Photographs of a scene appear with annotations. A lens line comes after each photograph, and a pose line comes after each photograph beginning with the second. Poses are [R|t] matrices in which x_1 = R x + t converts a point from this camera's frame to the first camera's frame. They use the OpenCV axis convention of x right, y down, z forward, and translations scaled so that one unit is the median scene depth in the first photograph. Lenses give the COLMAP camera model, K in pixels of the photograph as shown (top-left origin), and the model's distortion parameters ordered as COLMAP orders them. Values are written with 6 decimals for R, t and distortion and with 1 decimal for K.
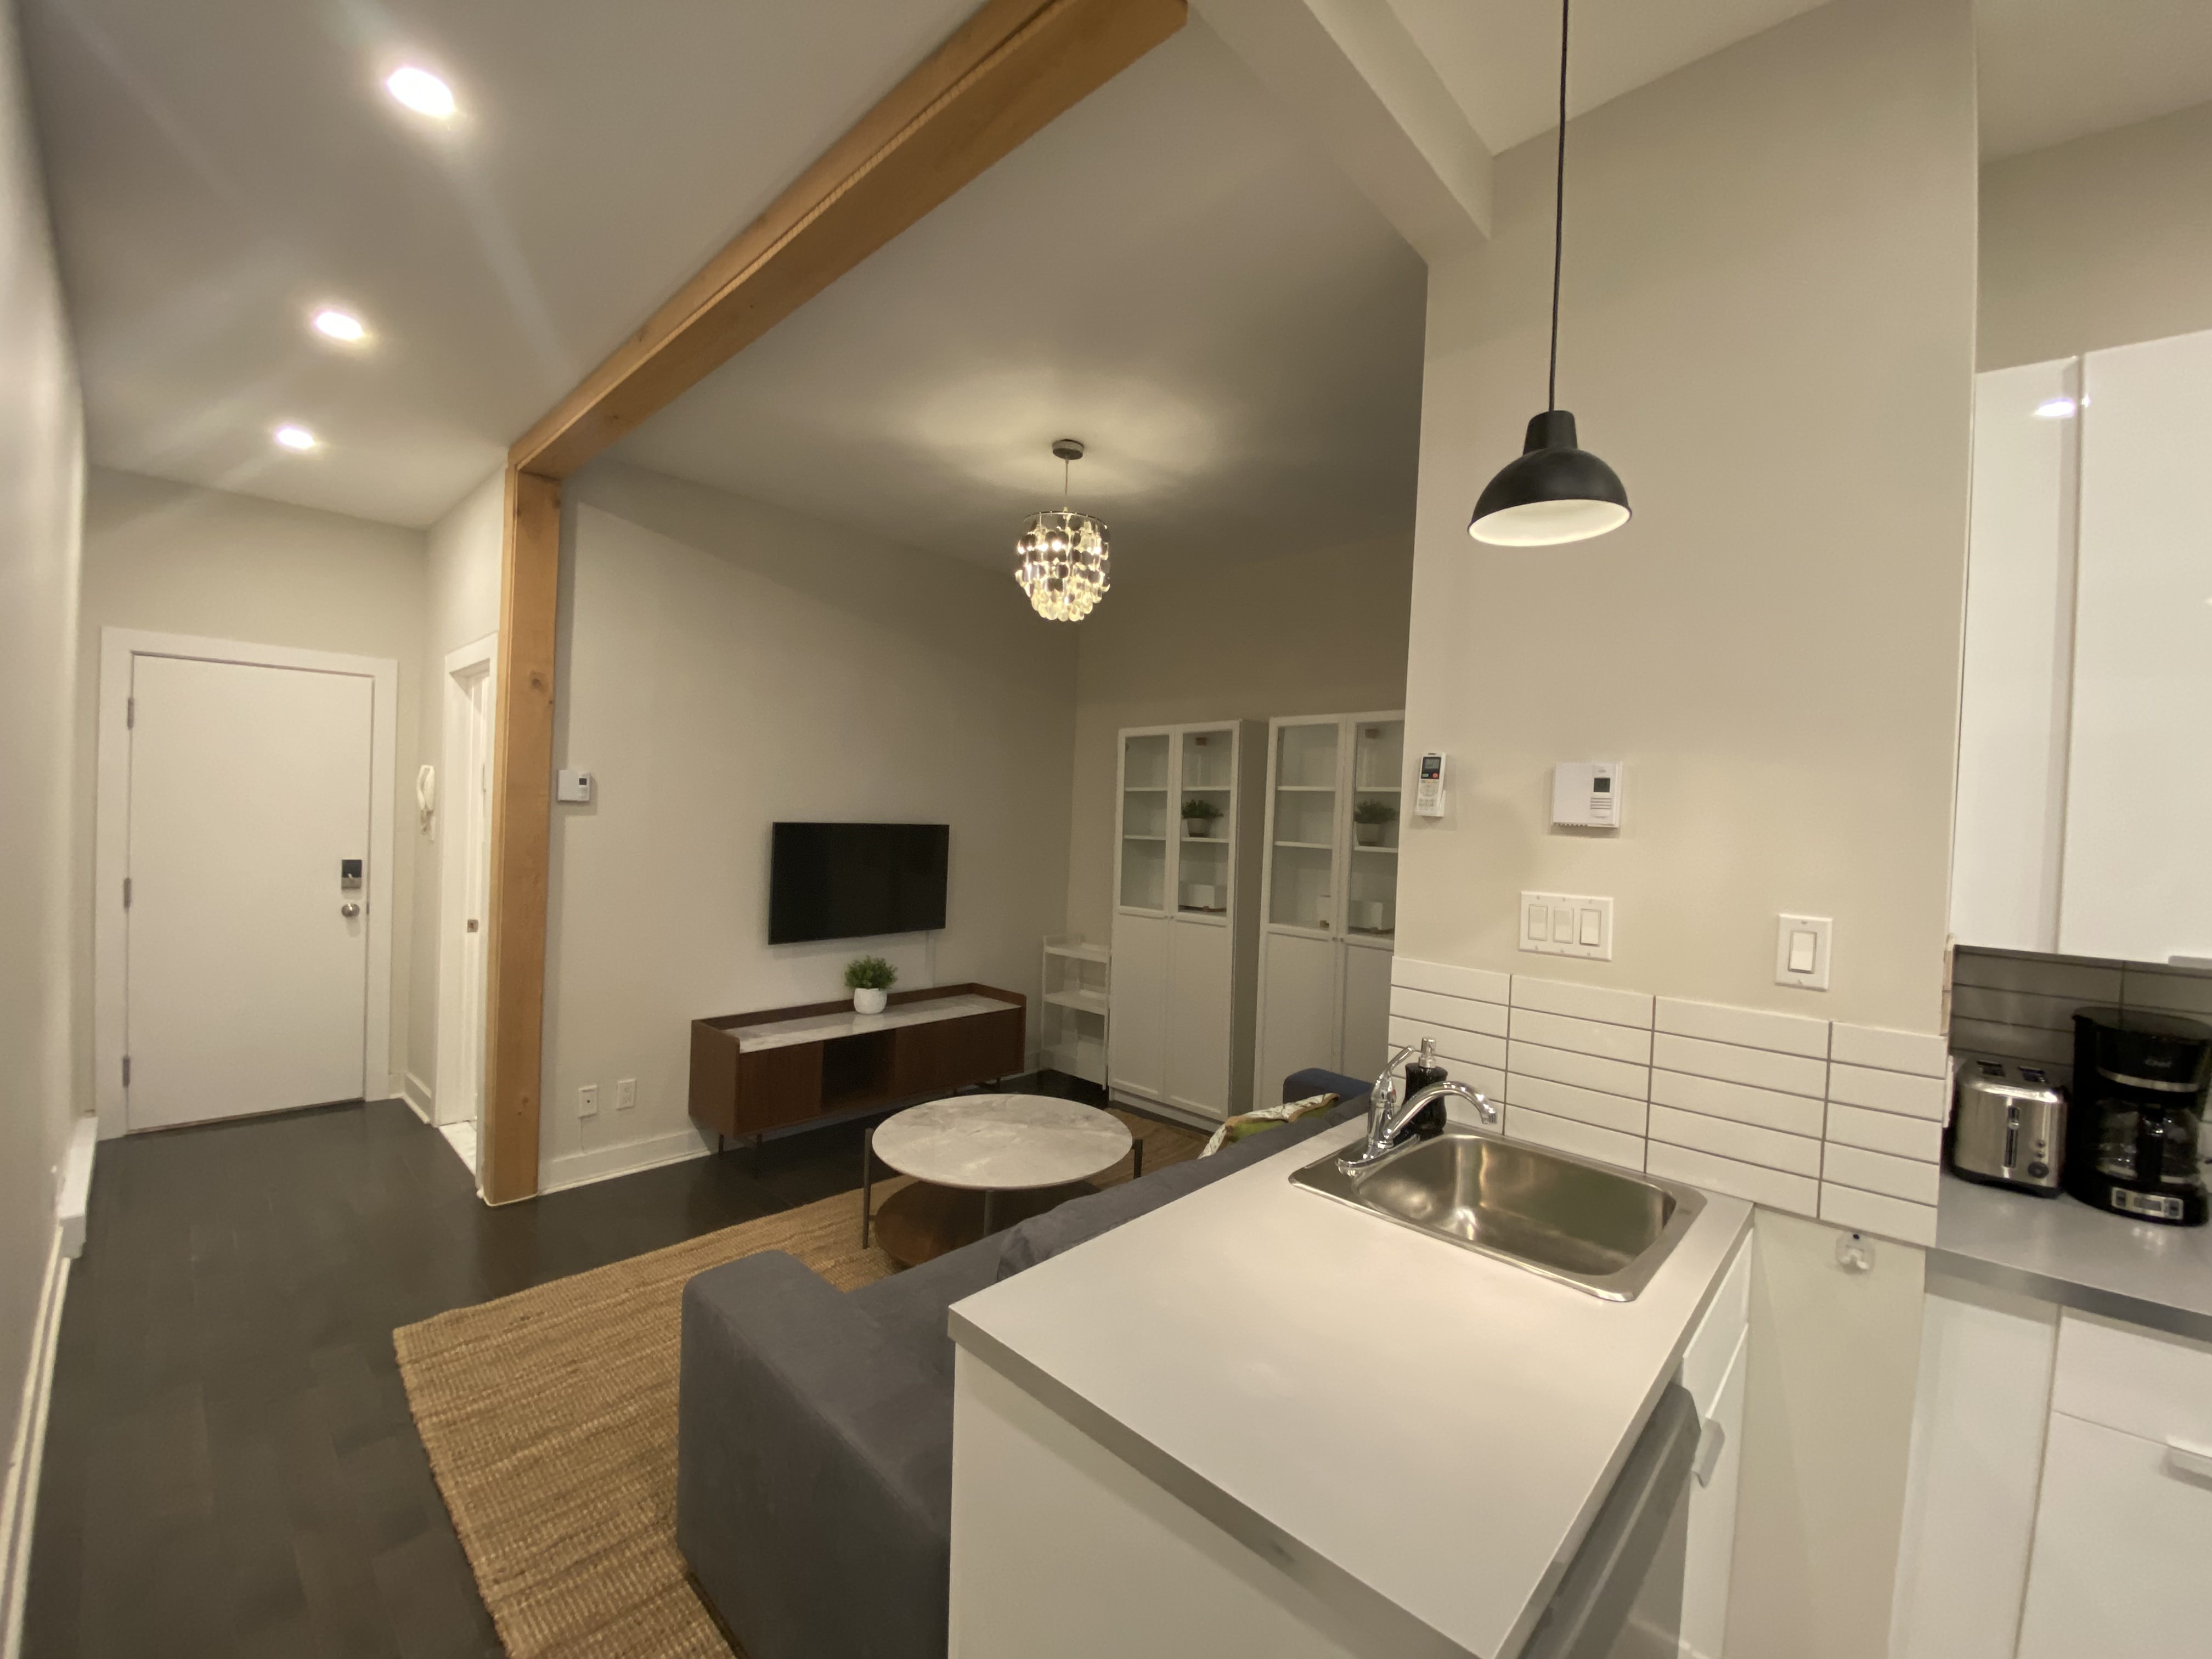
lens RADIAL K [[891.7, 0, 1106.0], [0, 891.7, 829.5], [0, 0, 1]] dist [0.026542, -0.022588]
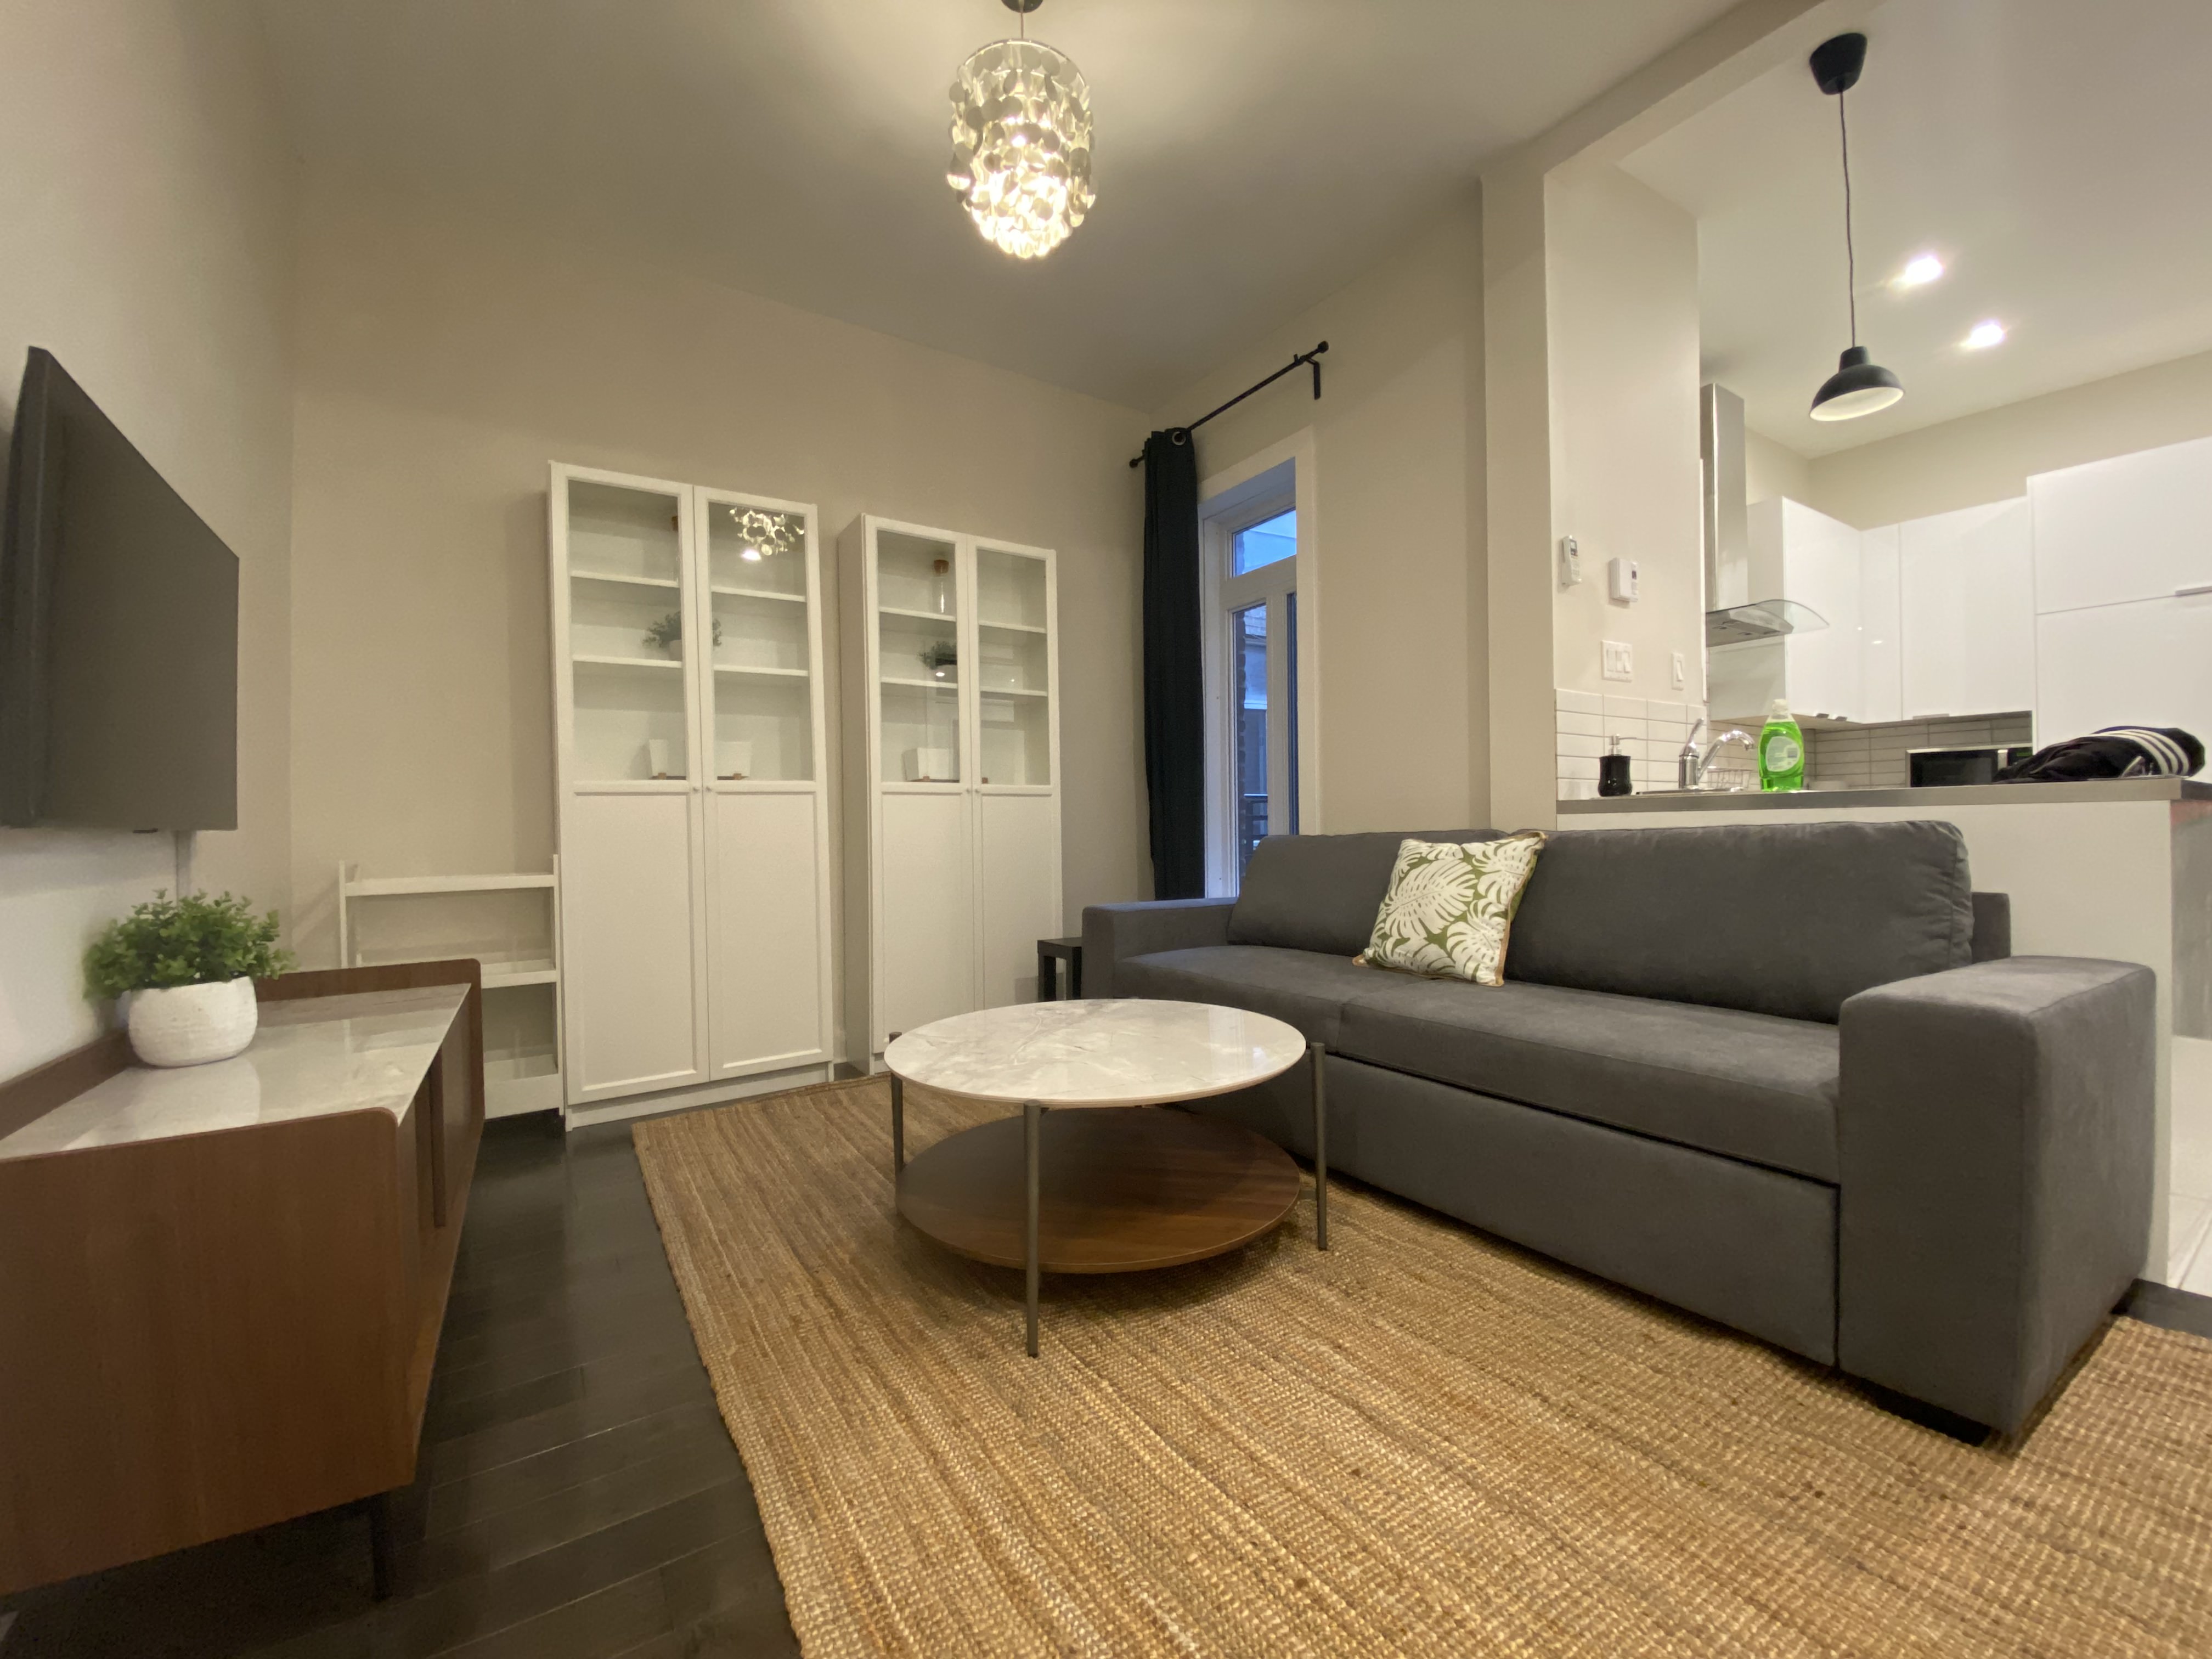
lens RADIAL K [[891.7, 0, 1106.0], [0, 891.7, 829.5], [0, 0, 1]] dist [0.026542, -0.022588]
pose [[0.236809, -0.039298, 0.970761, -0.621868], [0.042943, 0.998628, 0.029950, 0.155789], [-0.970607, 0.034595, 0.238172, 0.737236]]
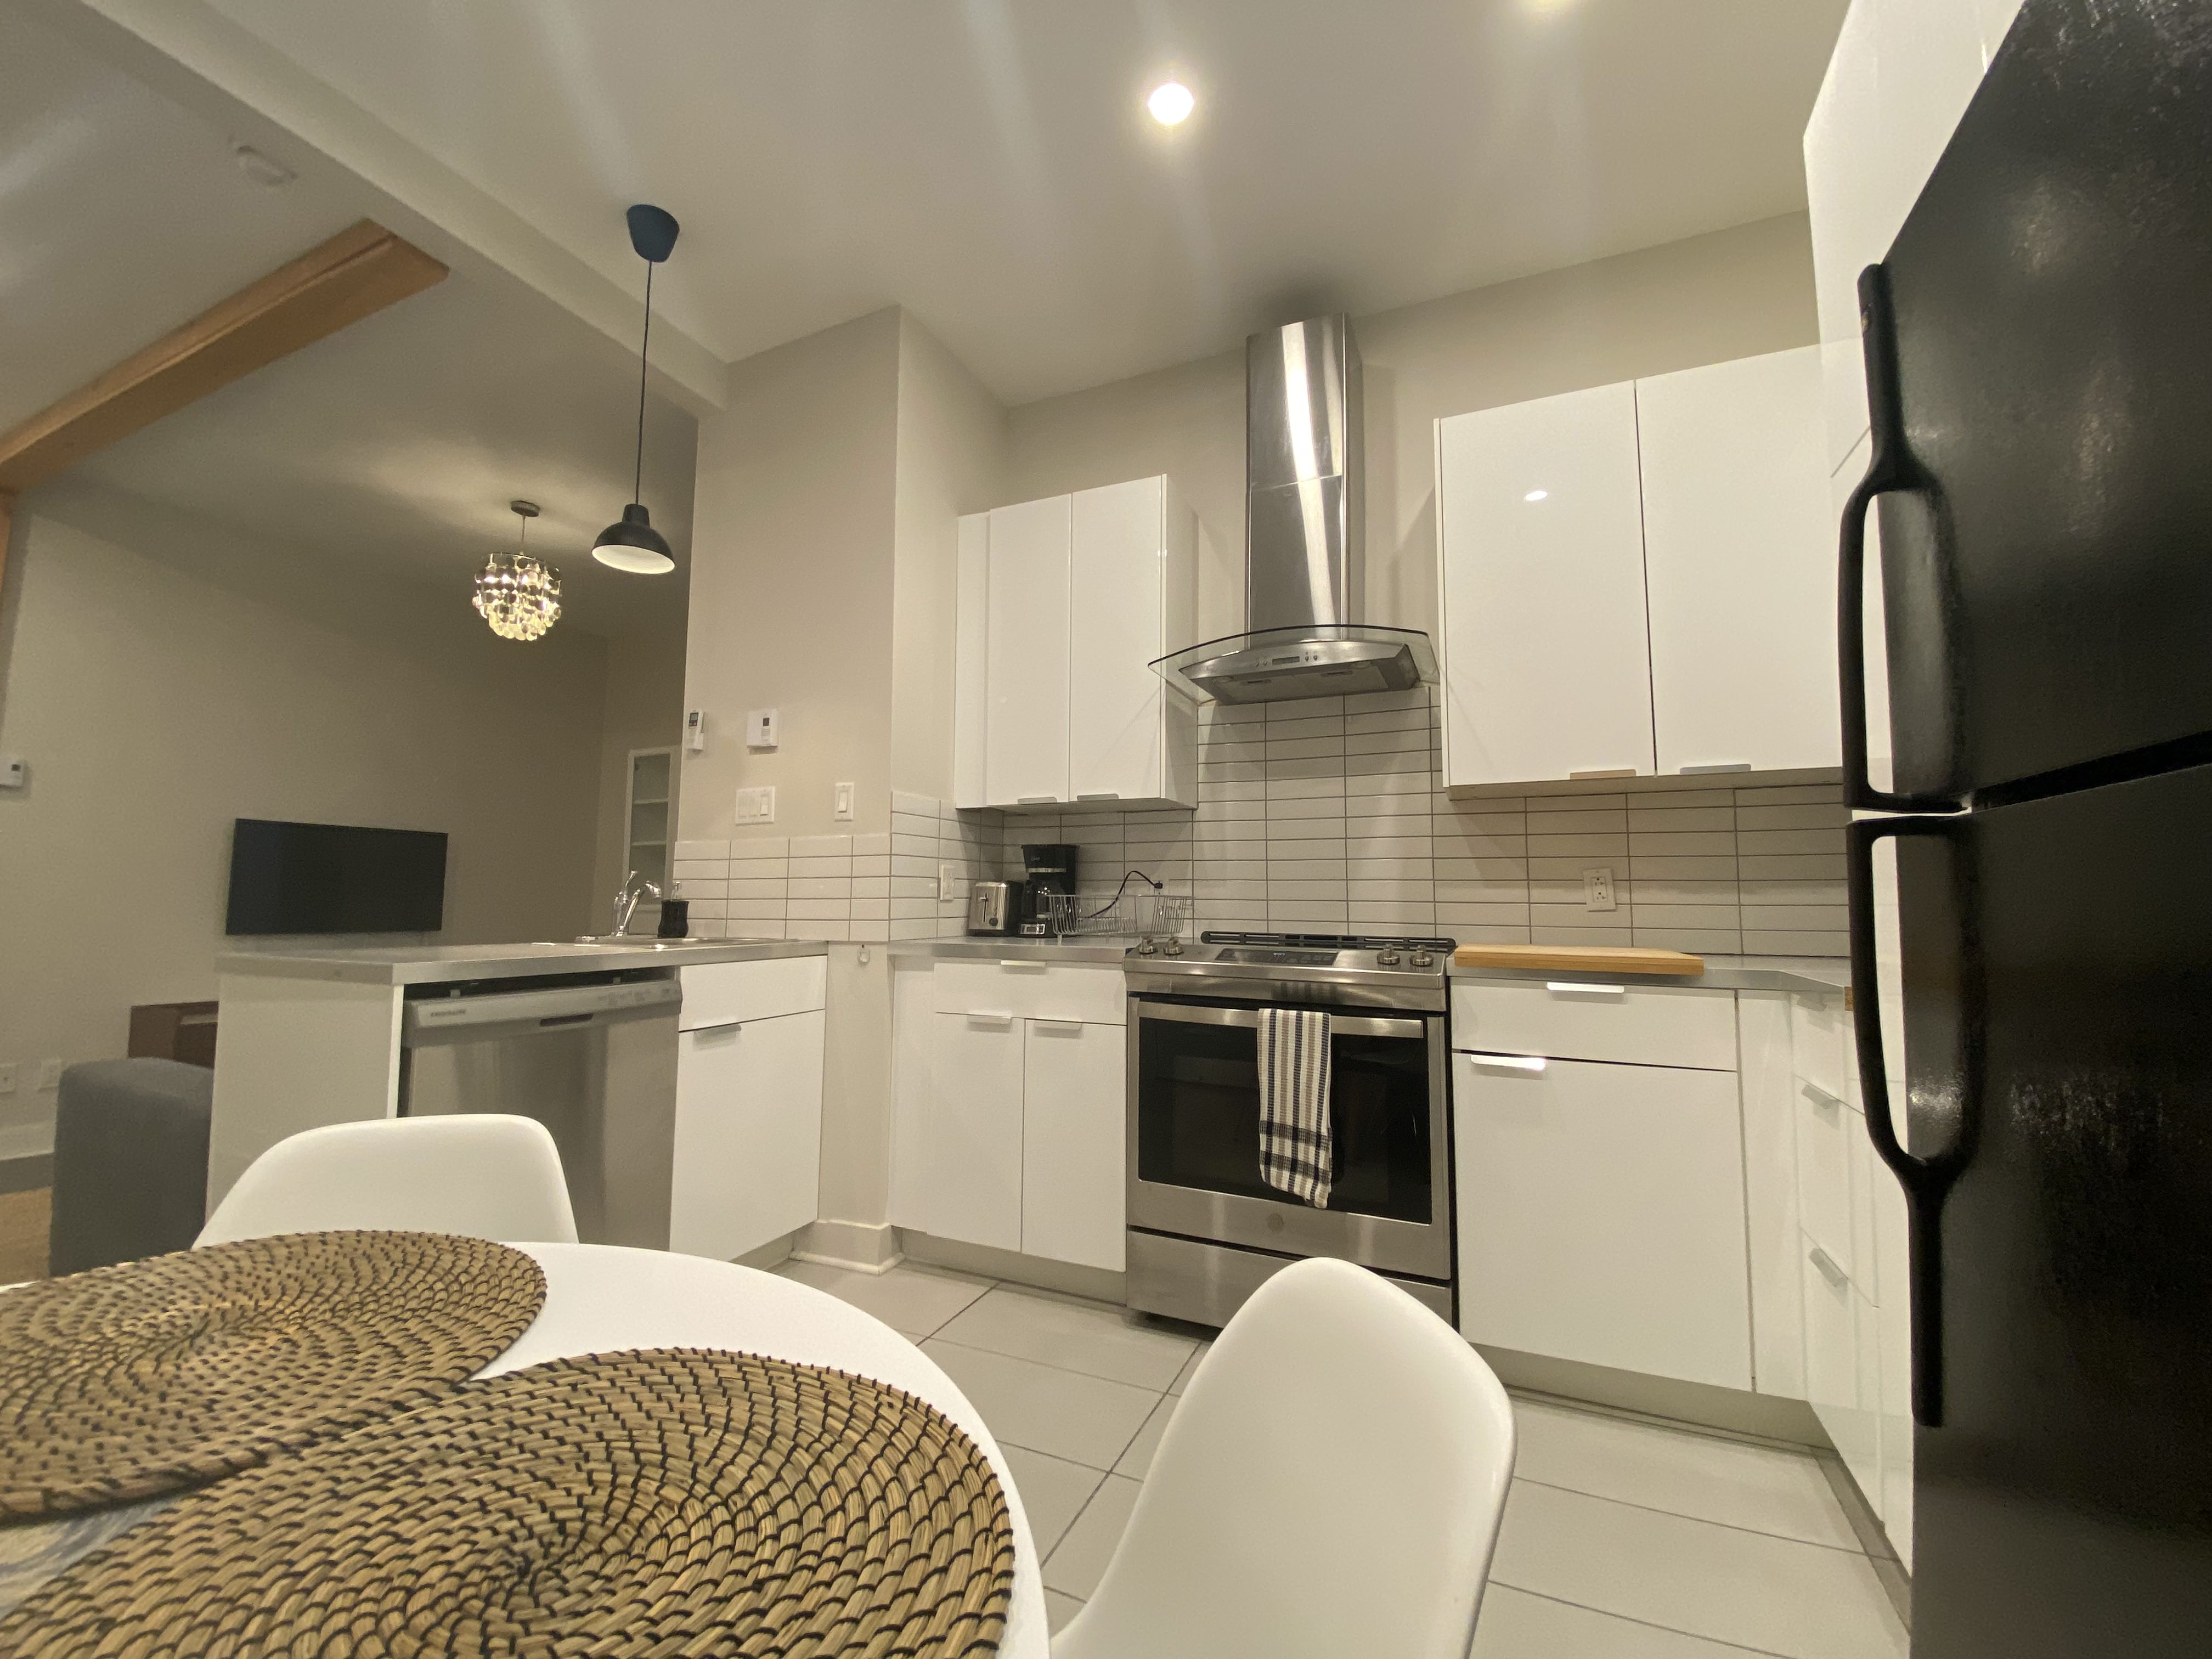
lens RADIAL K [[894.6, 0, 1133.6], [0, 894.6, 829.9], [0, 0, 1]] dist [-0.000210, -0.014837]
pose [[0.931375, -0.004618, 0.364033, 0.273682], [0.039809, 0.995216, -0.089224, 0.160946], [-0.361879, 0.097592, 0.927102, -0.399113]]
